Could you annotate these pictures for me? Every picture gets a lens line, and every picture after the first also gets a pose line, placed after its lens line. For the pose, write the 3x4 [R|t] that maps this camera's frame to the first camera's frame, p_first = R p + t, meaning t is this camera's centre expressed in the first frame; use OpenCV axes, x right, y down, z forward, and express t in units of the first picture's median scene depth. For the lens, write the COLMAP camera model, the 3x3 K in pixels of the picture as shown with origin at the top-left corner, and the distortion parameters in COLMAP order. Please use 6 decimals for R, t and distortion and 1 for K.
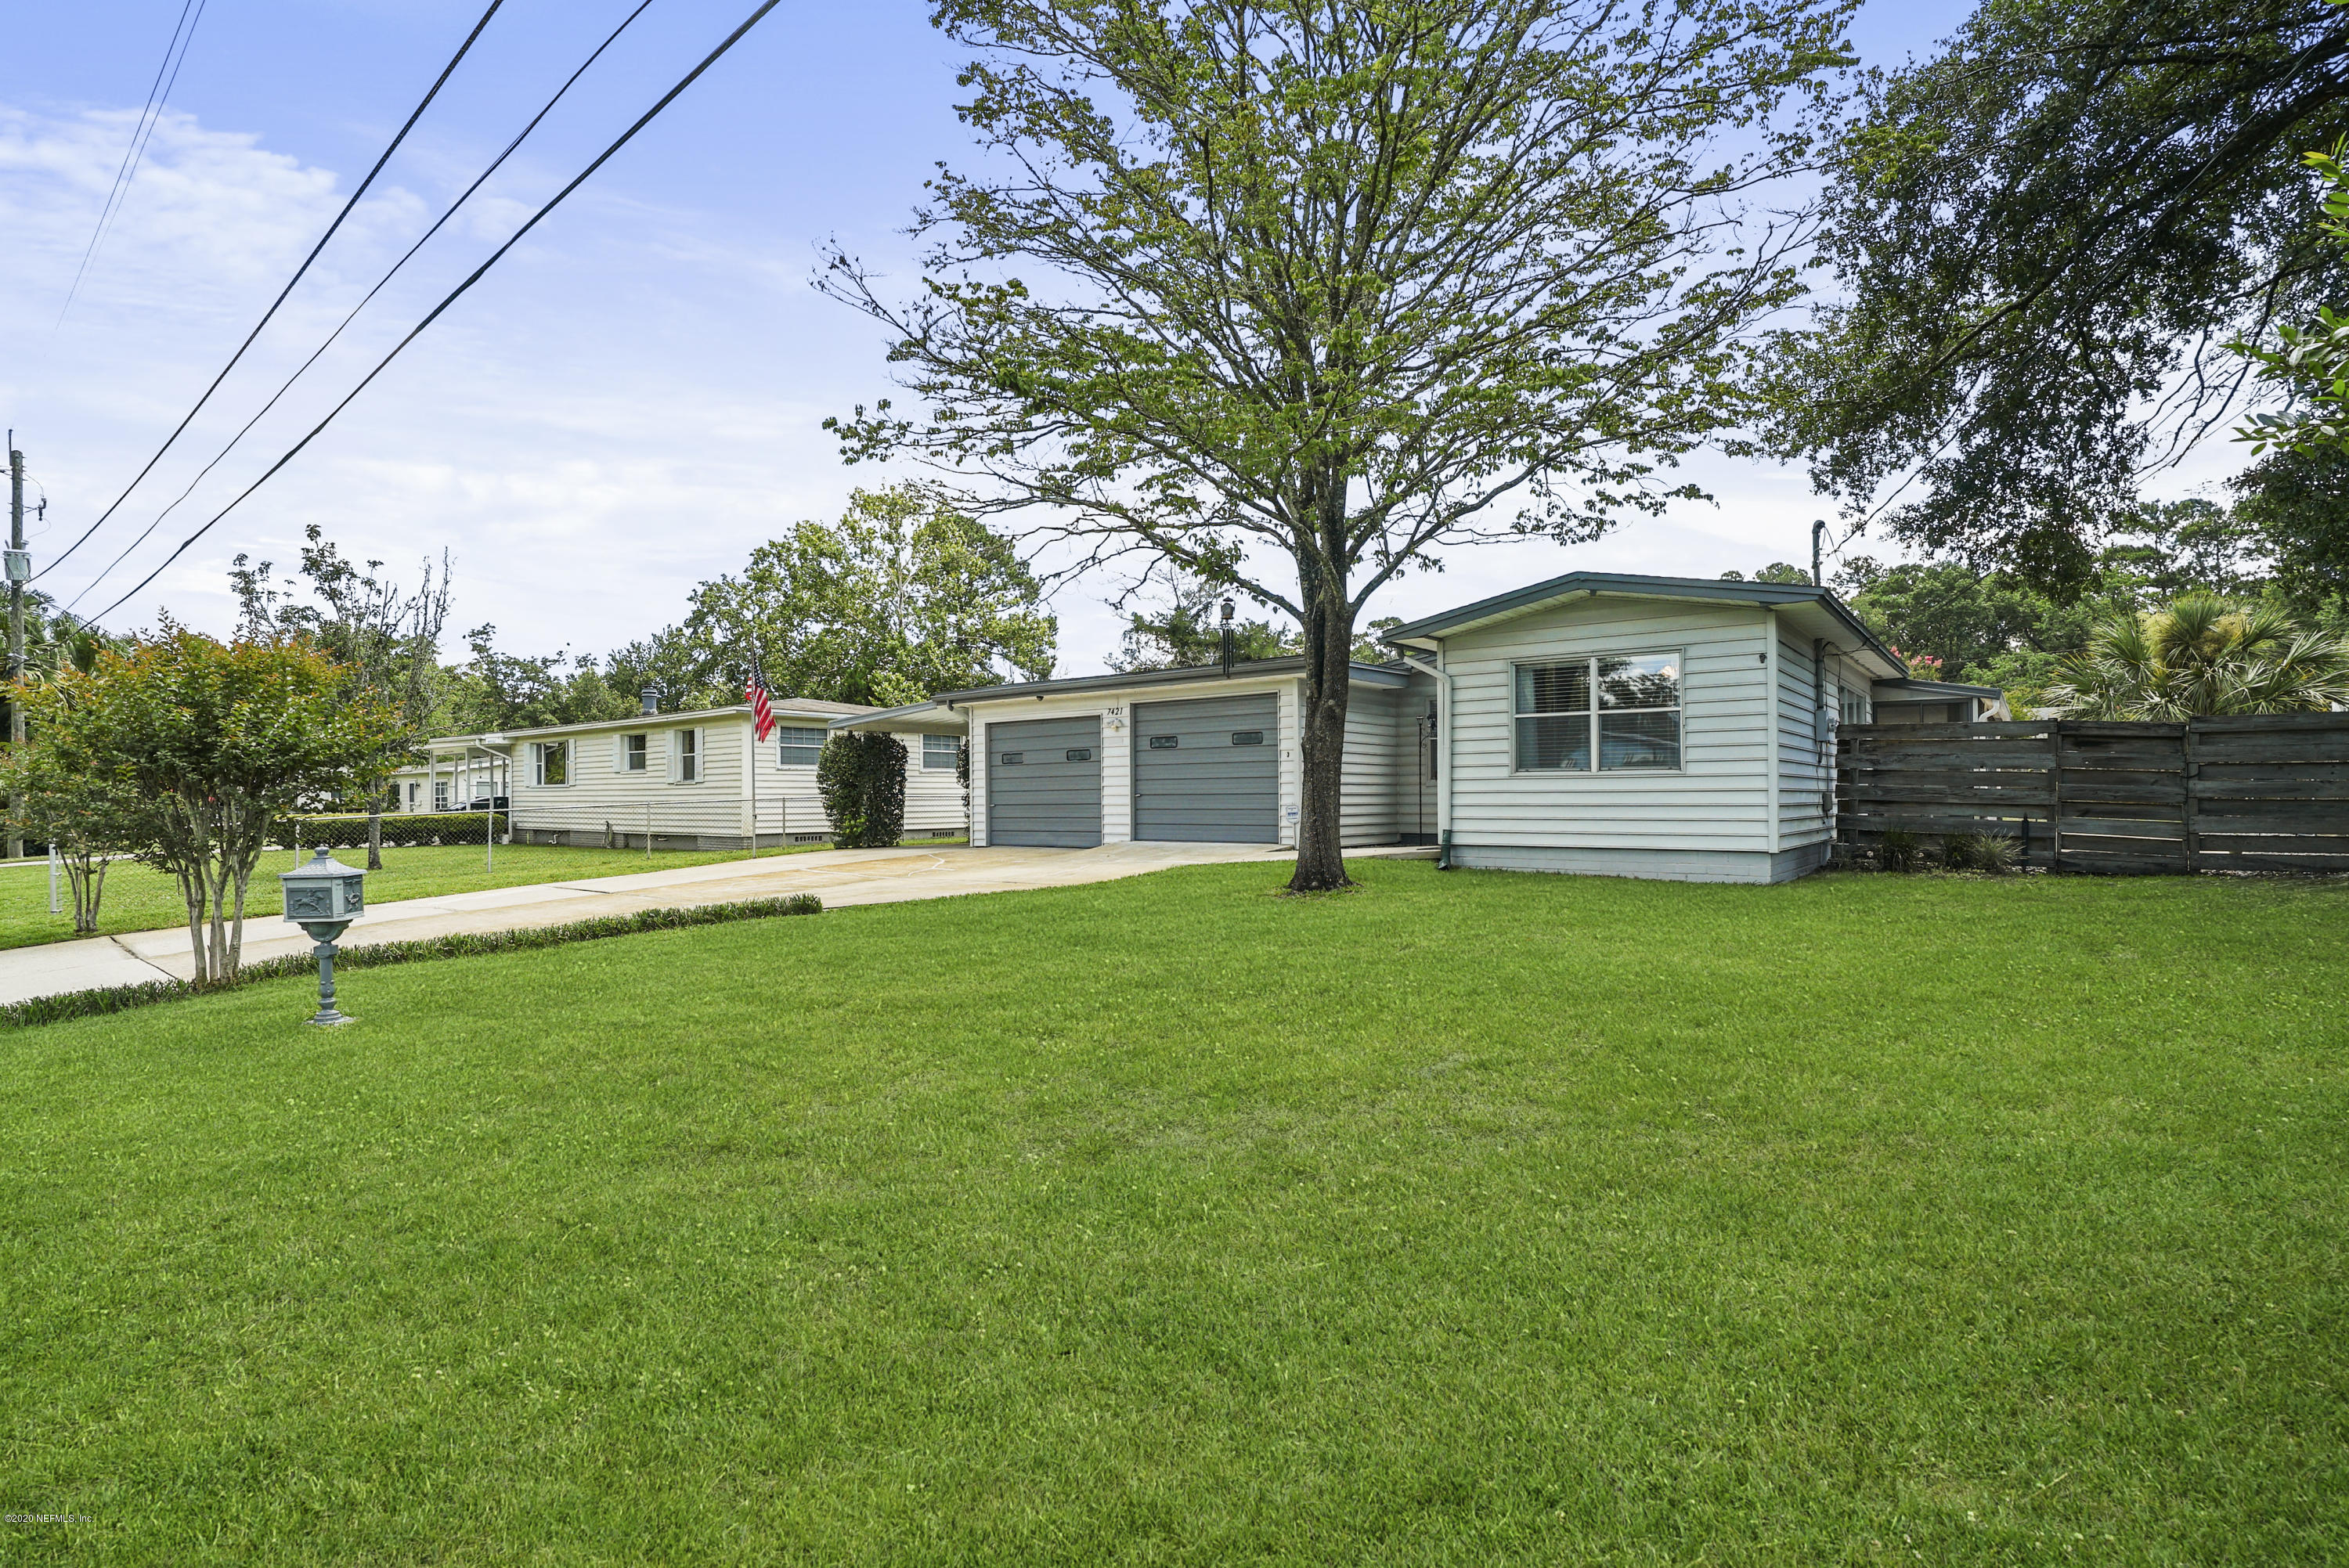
lens RADIAL K [[1086.4, 0, 1183.0], [0, 1086.4, 789.5], [0, 0, 1]] dist [-0.047361, 0.010608]
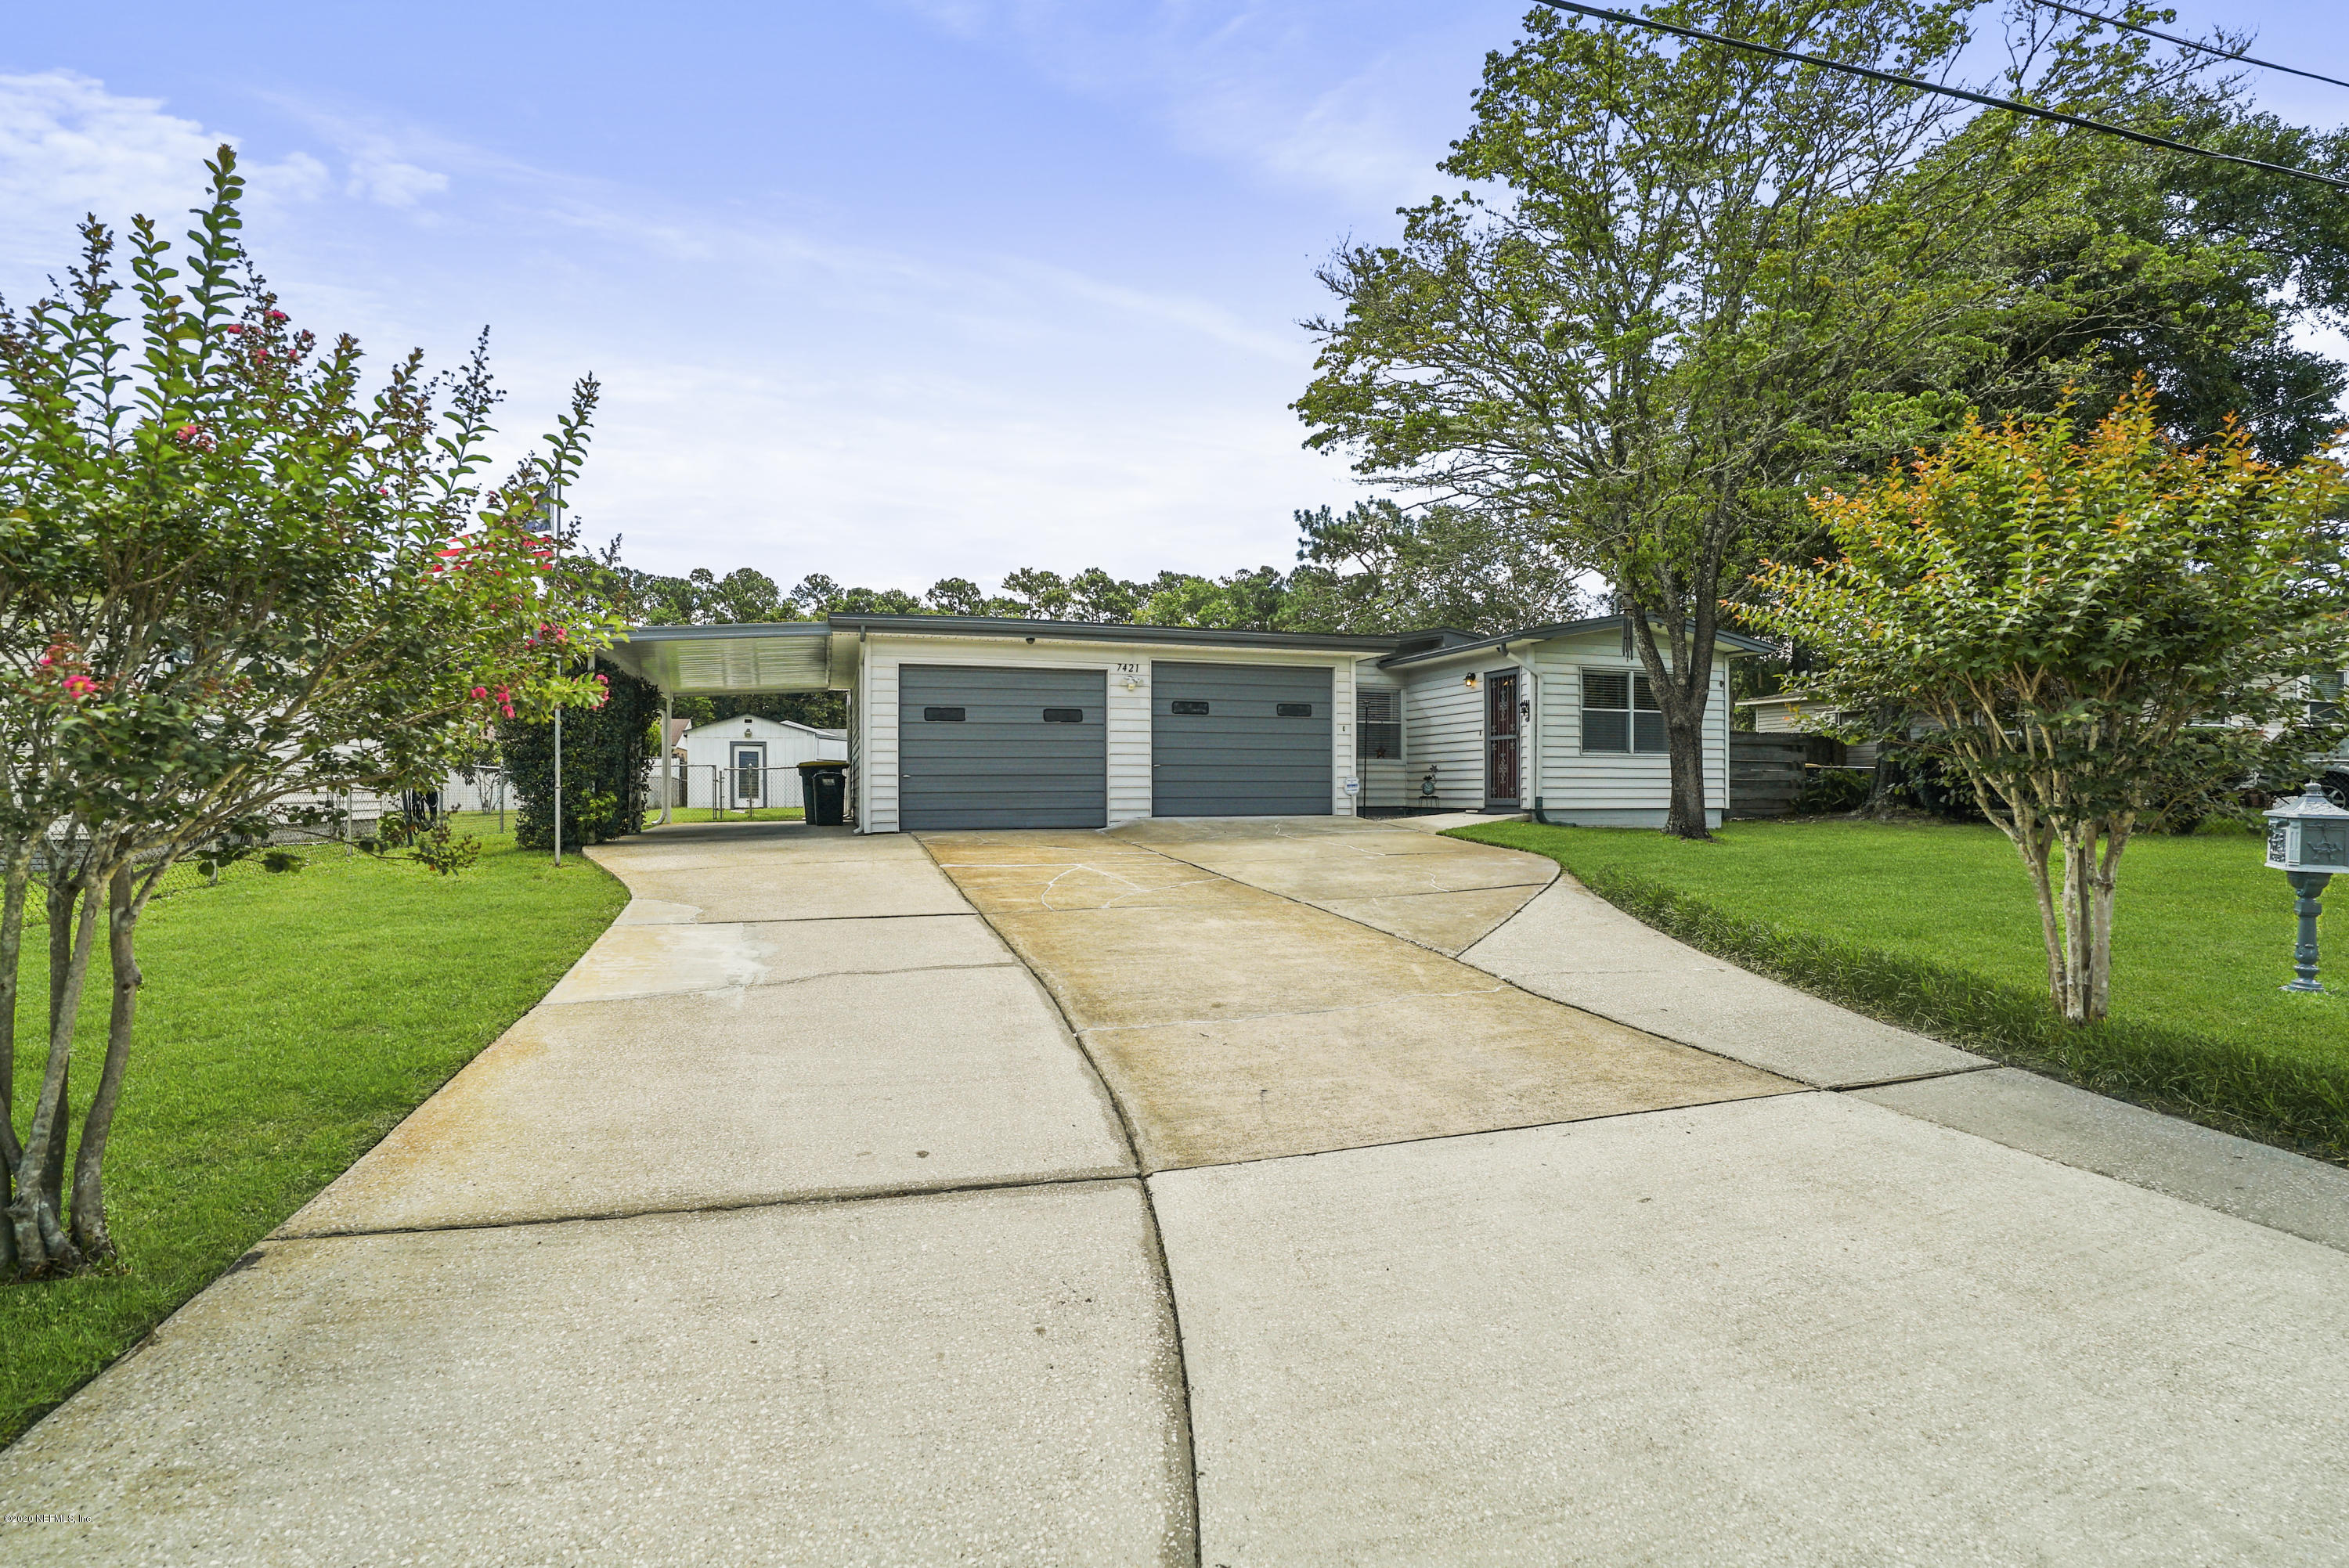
lens RADIAL K [[1086.4, 0, 1175.6], [0, 1086.4, 803.8], [0, 0, 1]] dist [-0.047361, 0.010608]
pose [[0.567075, -0.005170, 0.823650, -0.820363], [-0.009224, 0.999878, 0.012627, 0.027046], [-0.823614, -0.014757, 0.566958, 0.525025]]
